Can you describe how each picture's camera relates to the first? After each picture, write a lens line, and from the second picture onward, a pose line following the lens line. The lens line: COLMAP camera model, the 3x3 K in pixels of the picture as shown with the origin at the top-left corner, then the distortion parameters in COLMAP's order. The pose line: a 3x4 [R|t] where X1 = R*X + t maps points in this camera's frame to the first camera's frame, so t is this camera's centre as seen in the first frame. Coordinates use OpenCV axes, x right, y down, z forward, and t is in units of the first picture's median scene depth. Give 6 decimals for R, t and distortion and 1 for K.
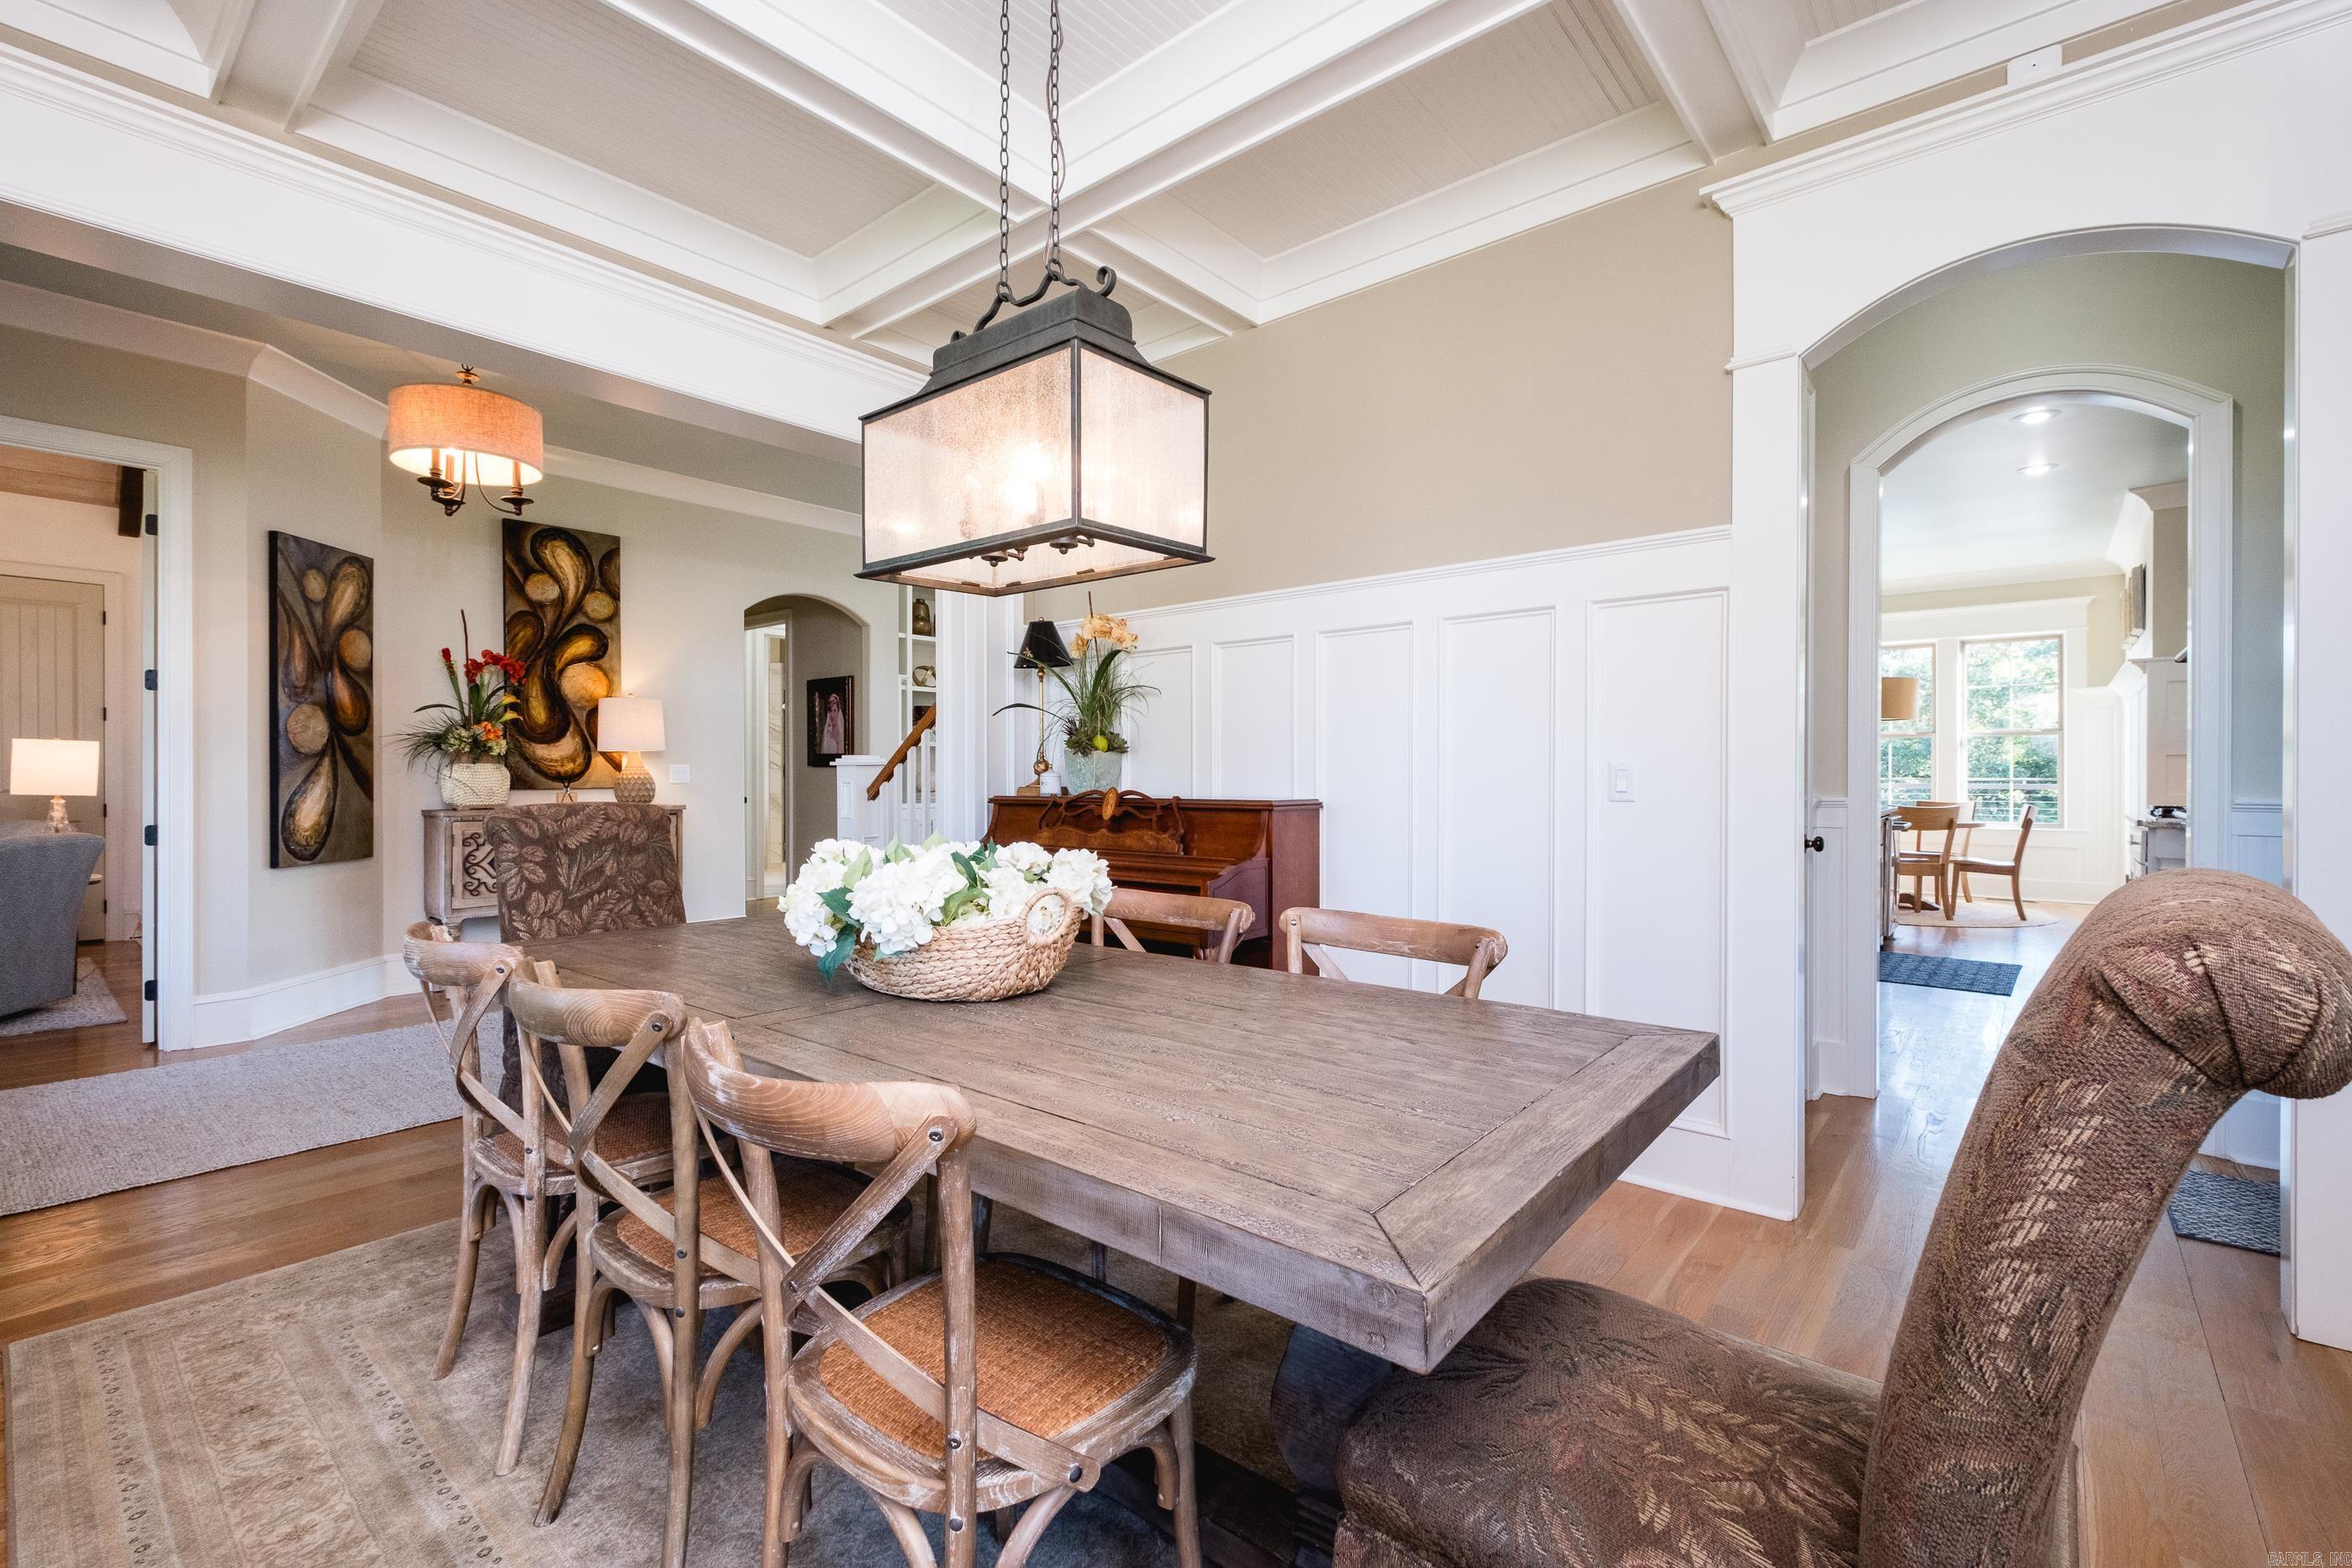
lens RADIAL K [[1008.5, 0, 1162.9], [0, 1008.5, 776.8], [0, 0, 1]] dist [-0.008129, -0.000415]
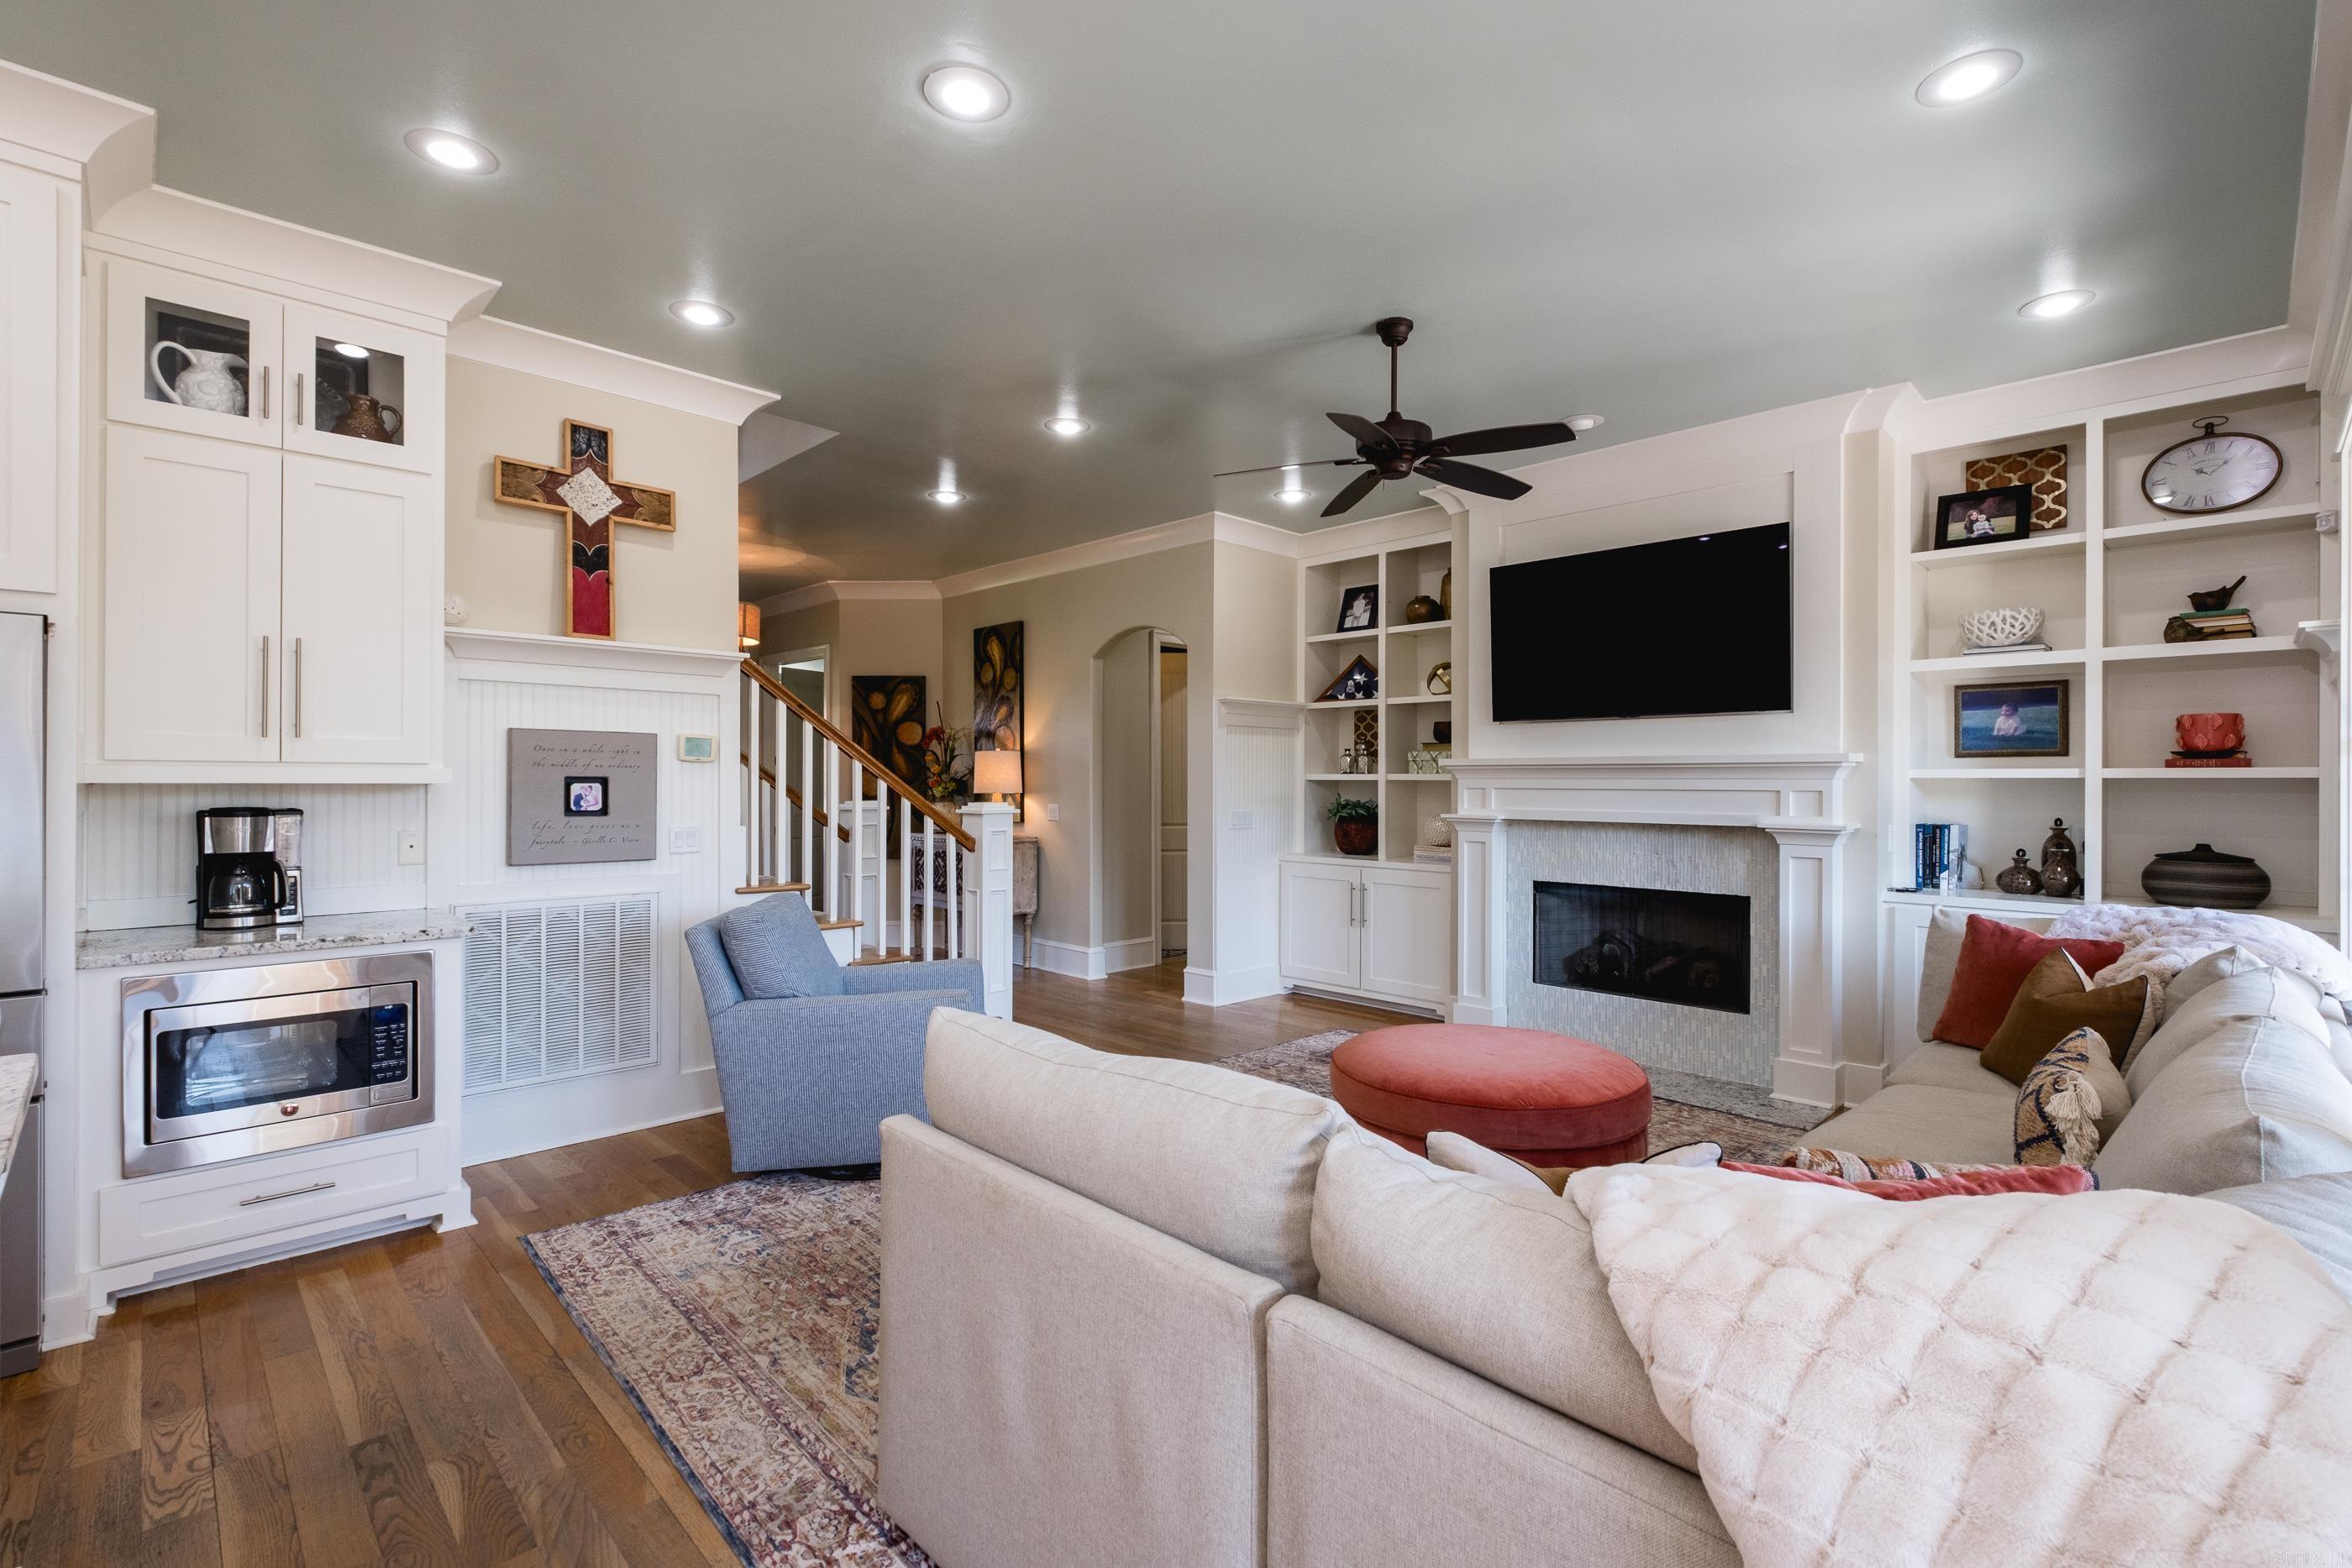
lens RADIAL K [[1050.5, 0, 1184.8], [0, 1050.5, 783.0], [0, 0, 1]] dist [0.005345, -0.003918]
pose [[-0.069982, -0.002384, -0.997545, 0.850019], [-0.007540, 0.999970, -0.001861, -0.045099], [0.997520, 0.007391, -0.069998, 1.510880]]
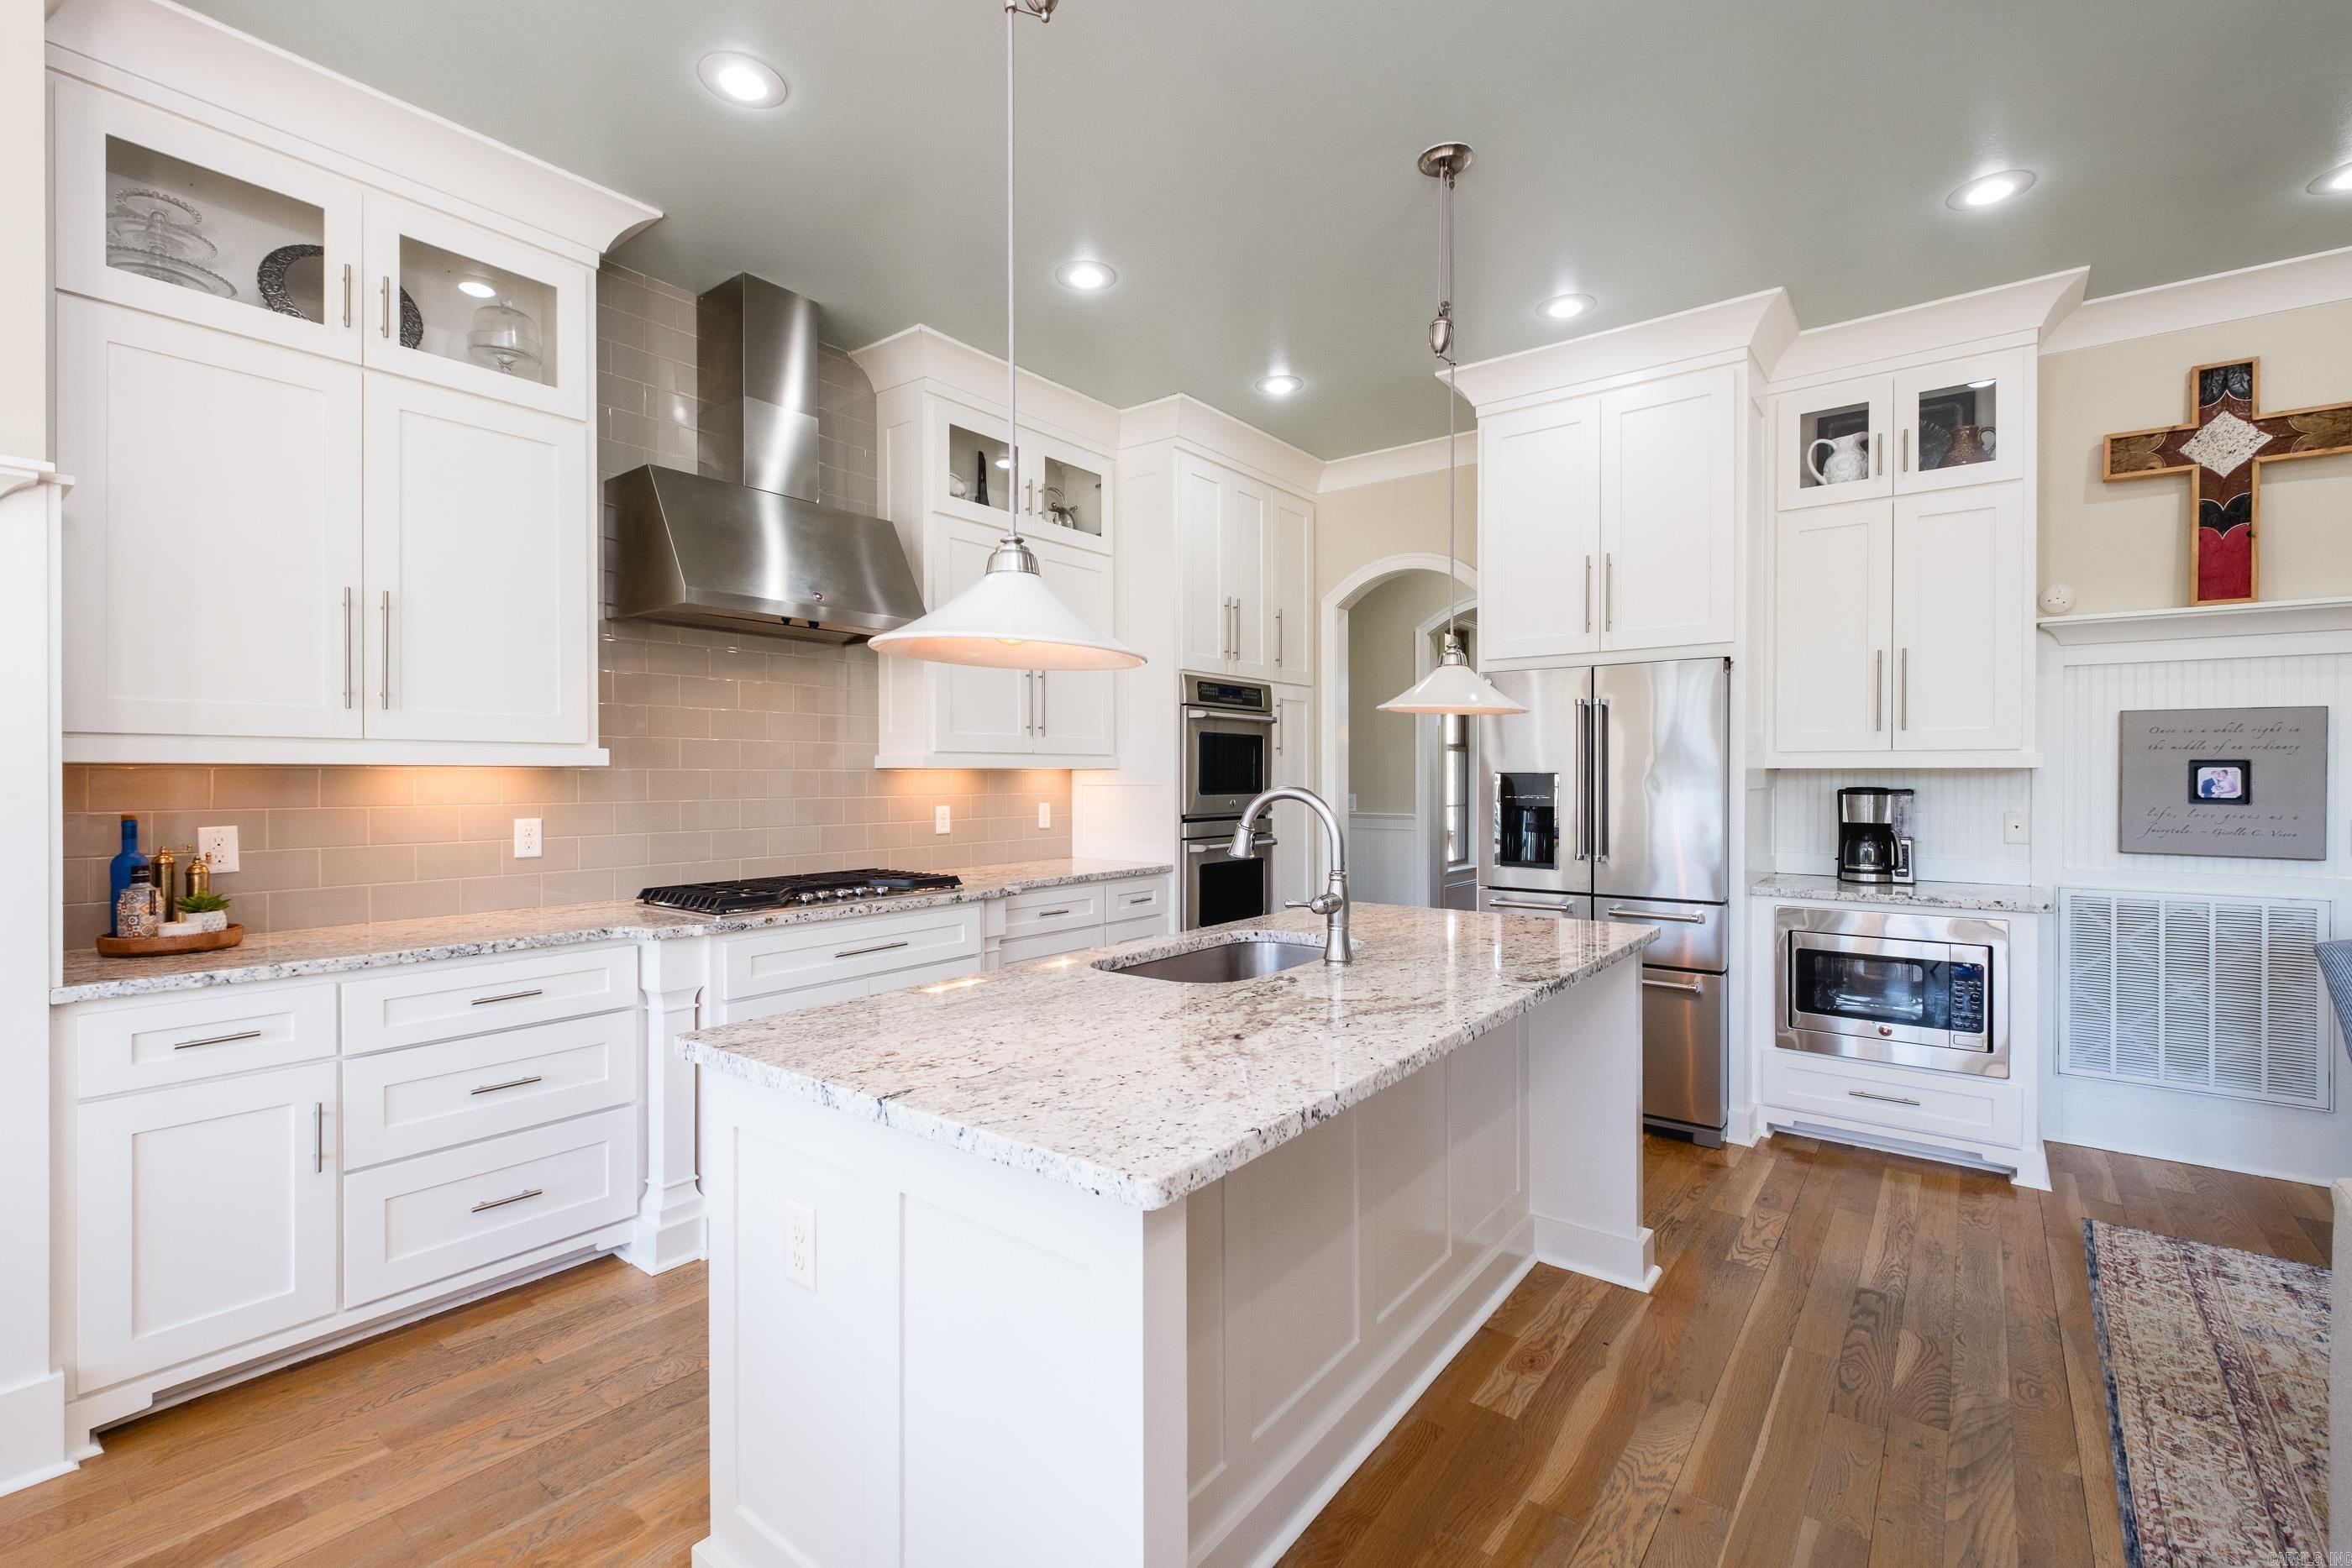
lens RADIAL K [[1026.5, 0, 1185.2], [0, 1026.5, 779.6], [0, 0, 1]] dist [-0.000941, -0.000435]
pose [[-0.997877, -0.002025, -0.065099, 0.829004], [-0.002650, 0.999951, 0.009522, -0.039547], [0.065077, 0.009675, -0.997833, 1.642504]]
